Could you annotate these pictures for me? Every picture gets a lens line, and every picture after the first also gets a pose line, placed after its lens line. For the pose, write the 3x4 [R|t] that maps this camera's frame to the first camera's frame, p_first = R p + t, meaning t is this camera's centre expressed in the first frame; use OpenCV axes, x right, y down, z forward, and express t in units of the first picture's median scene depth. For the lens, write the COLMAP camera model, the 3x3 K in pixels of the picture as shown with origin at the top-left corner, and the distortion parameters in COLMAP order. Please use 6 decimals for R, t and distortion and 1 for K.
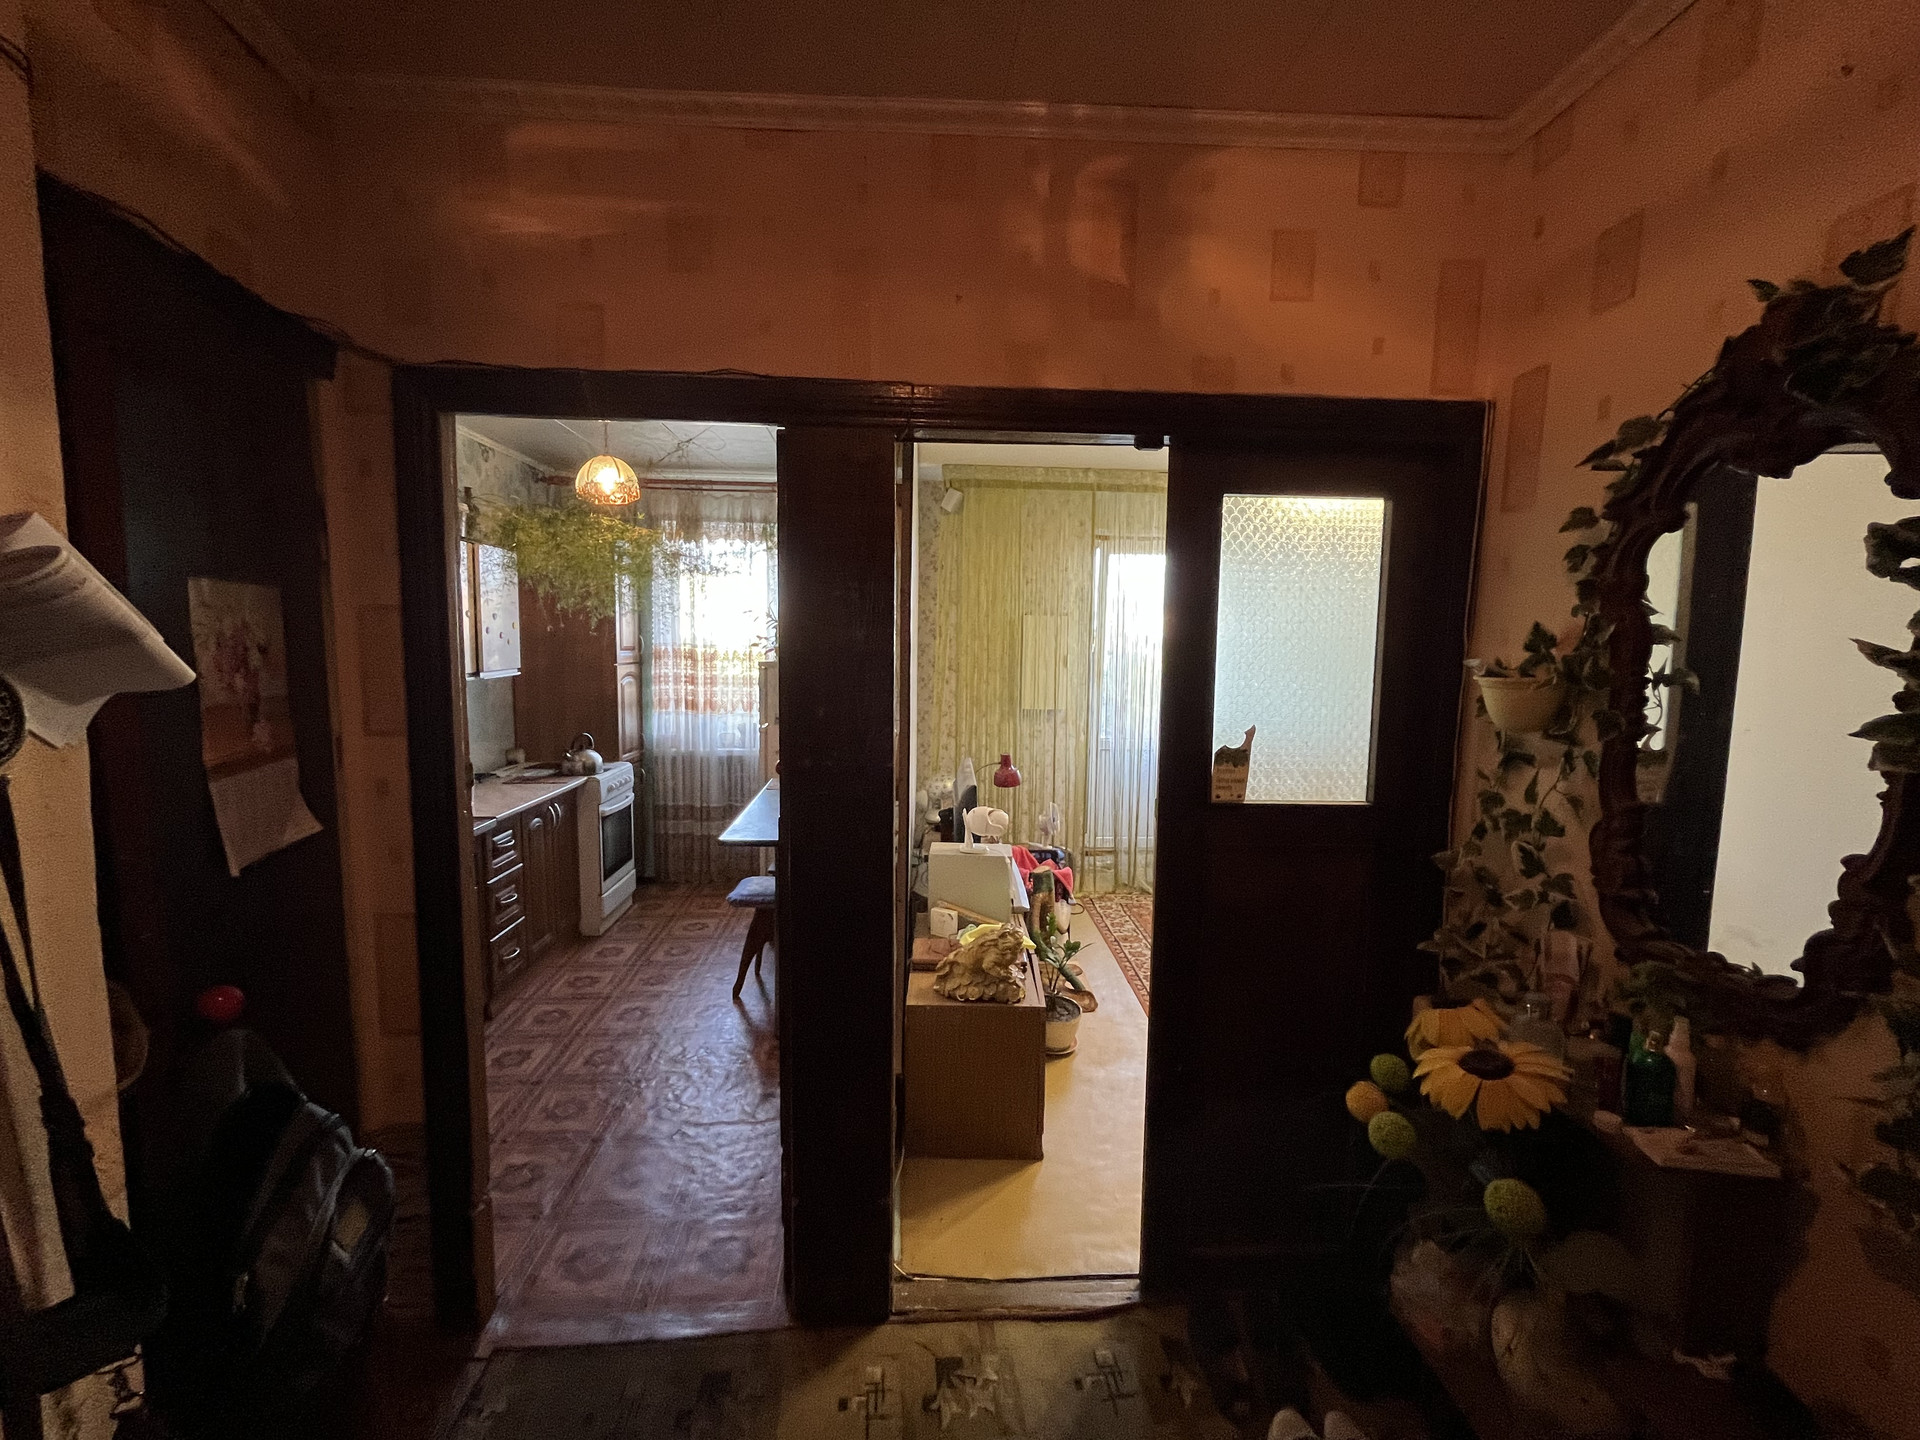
lens RADIAL K [[778.1, 0, 950.8], [0, 778.1, 717.5], [0, 0, 1]] dist [-0.002918, 0.000355]
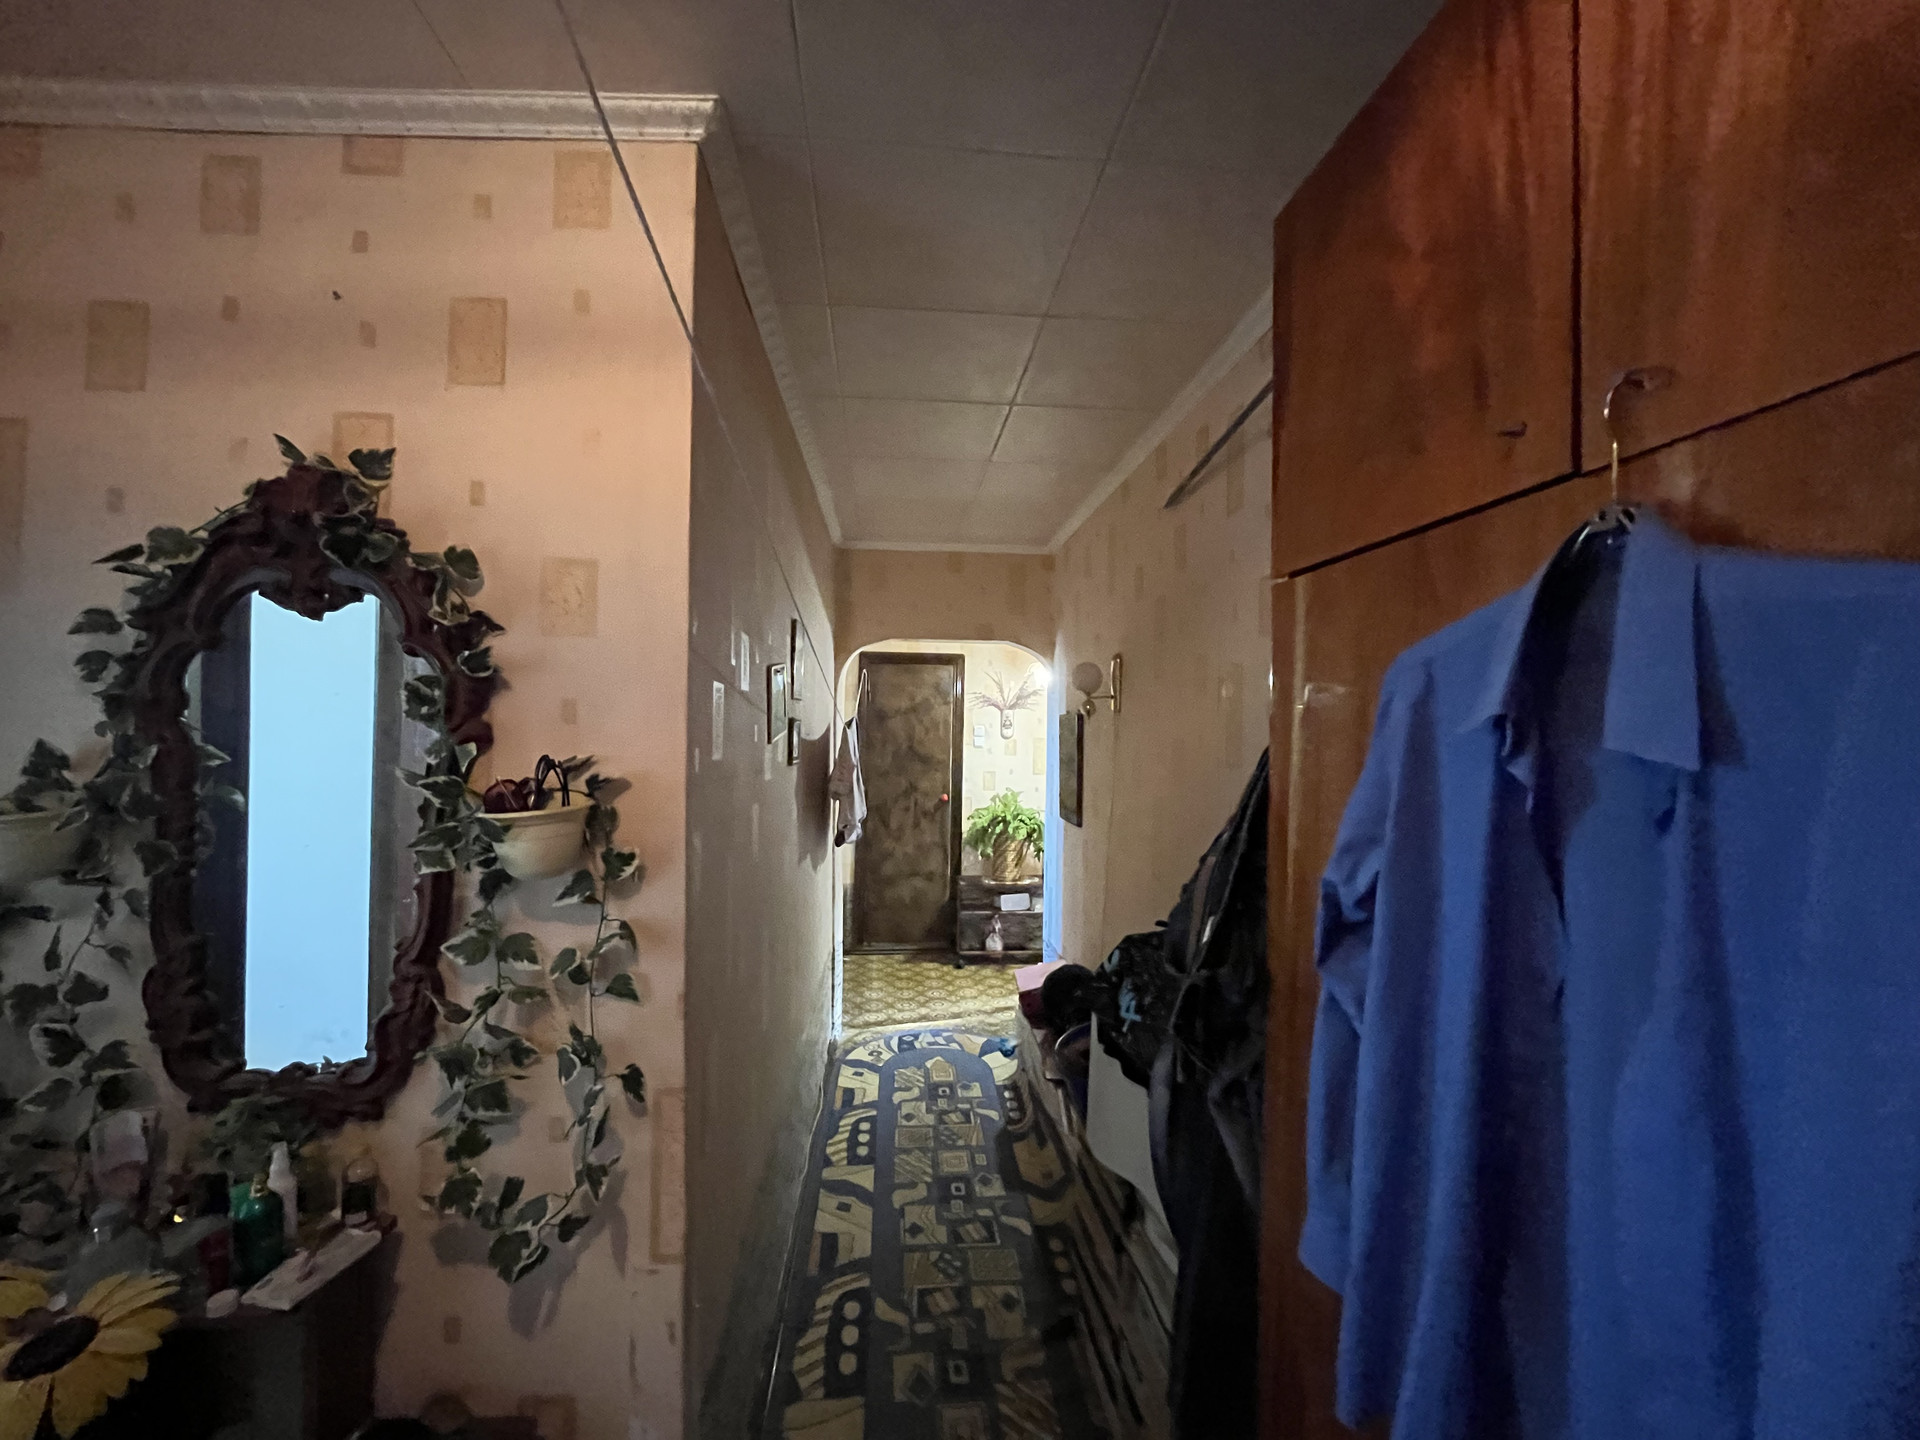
lens RADIAL K [[778.1, 0, 952.8], [0, 778.1, 718.6], [0, 0, 1]] dist [-0.002918, 0.000355]
pose [[-0.011874, -0.001155, 0.999929, -0.047916], [0.087197, 0.996189, 0.002186, -0.061440], [-0.996120, 0.087217, -0.011728, 0.072786]]
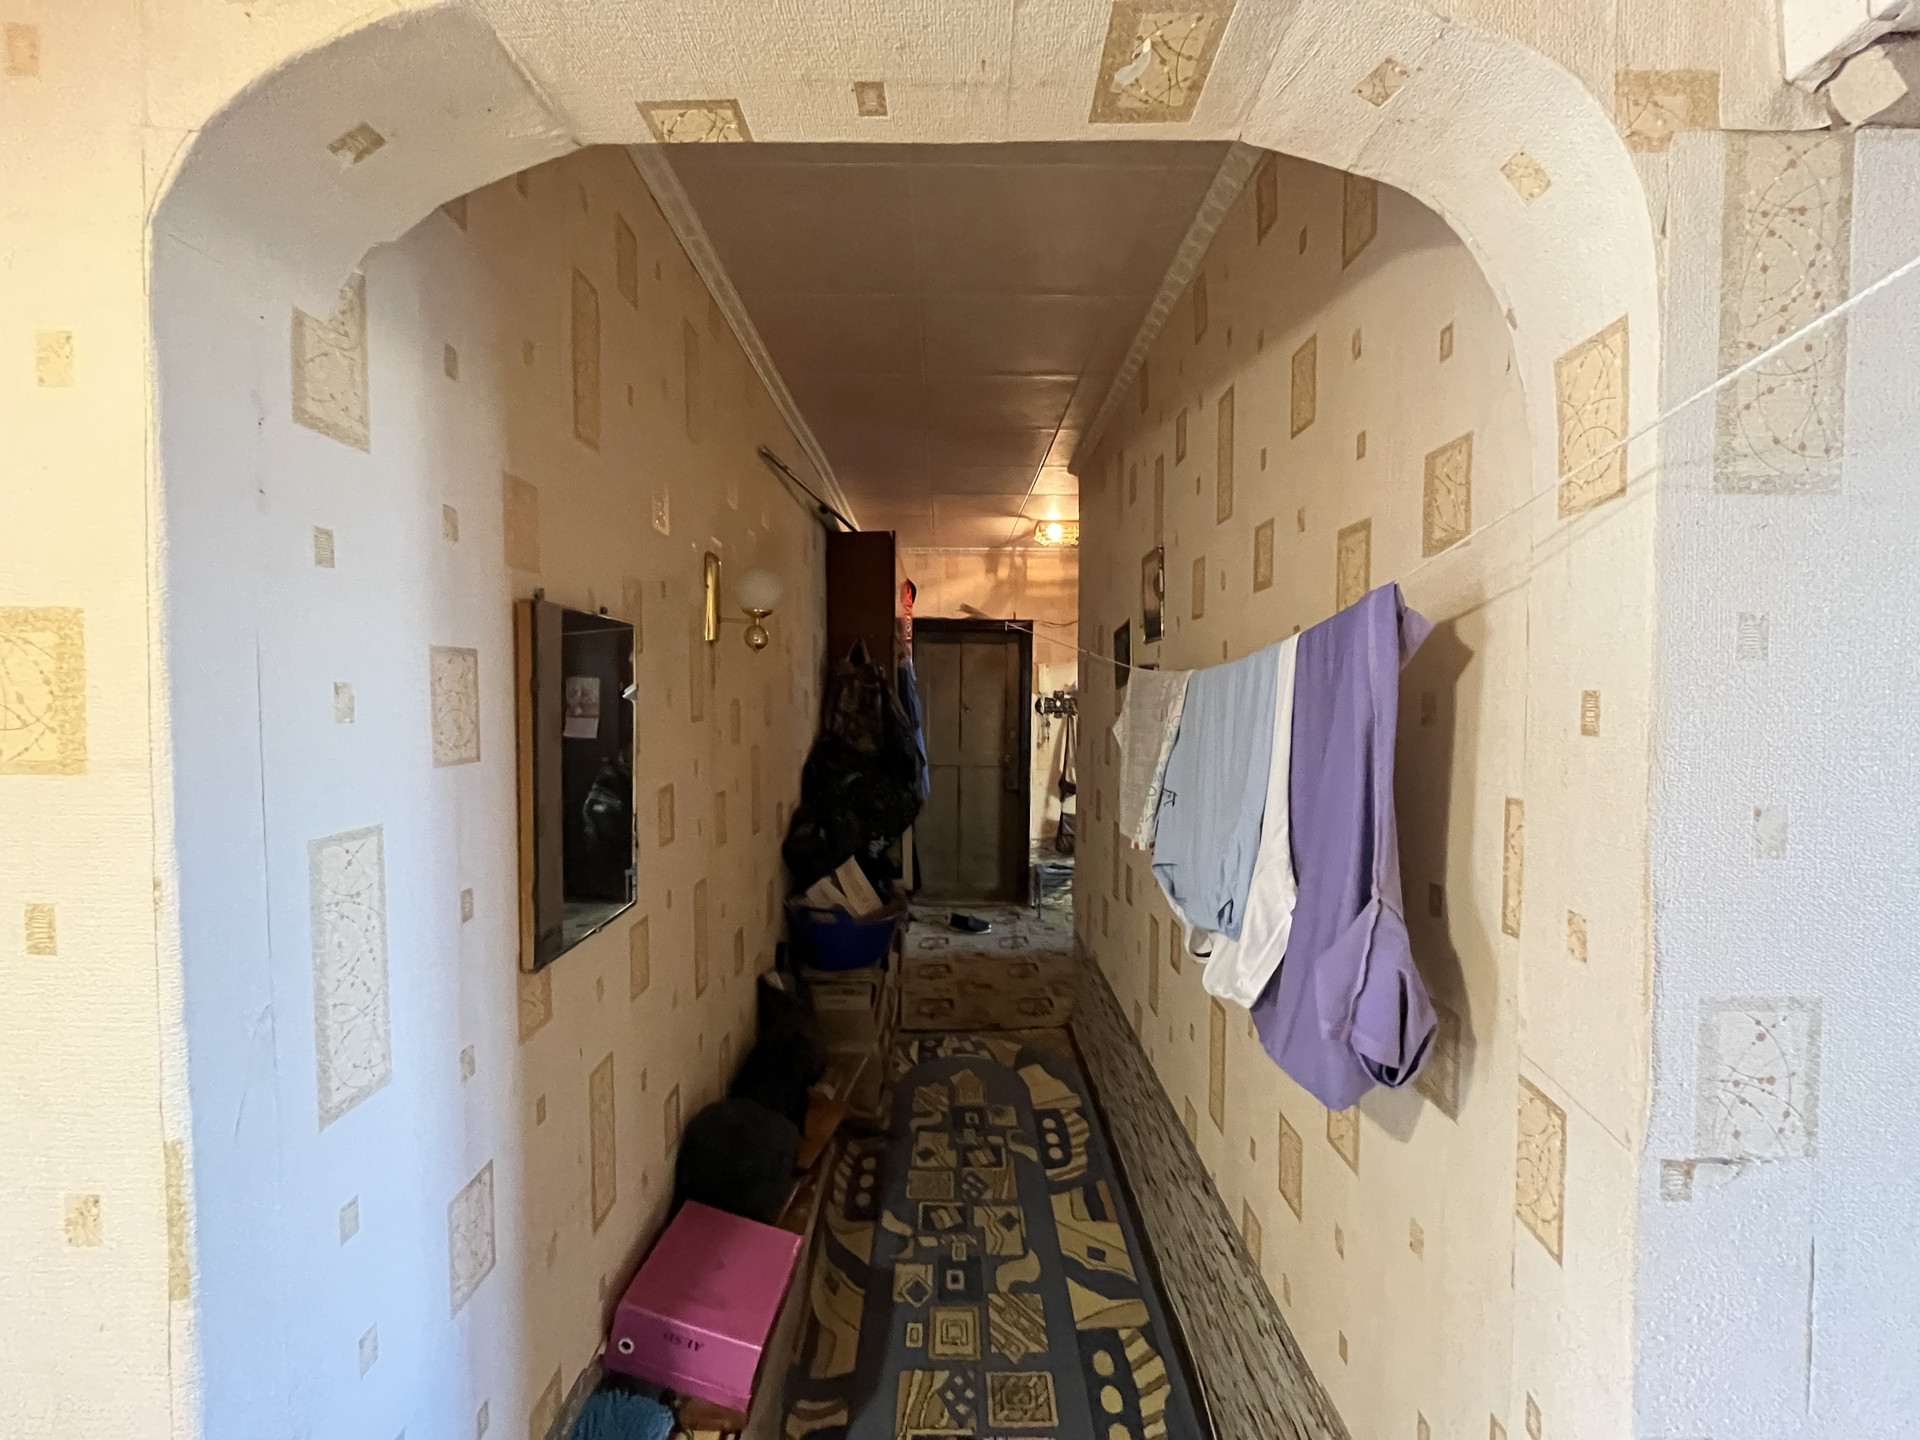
lens RADIAL K [[778.1, 0, 959.2], [0, 778.1, 721.3], [0, 0, 1]] dist [-0.002918, 0.000355]
pose [[-0.054959, 0.020354, -0.998281, 3.132170], [-0.095029, 0.995147, 0.025522, 0.020596], [0.993956, 0.096269, -0.052758, 0.119708]]
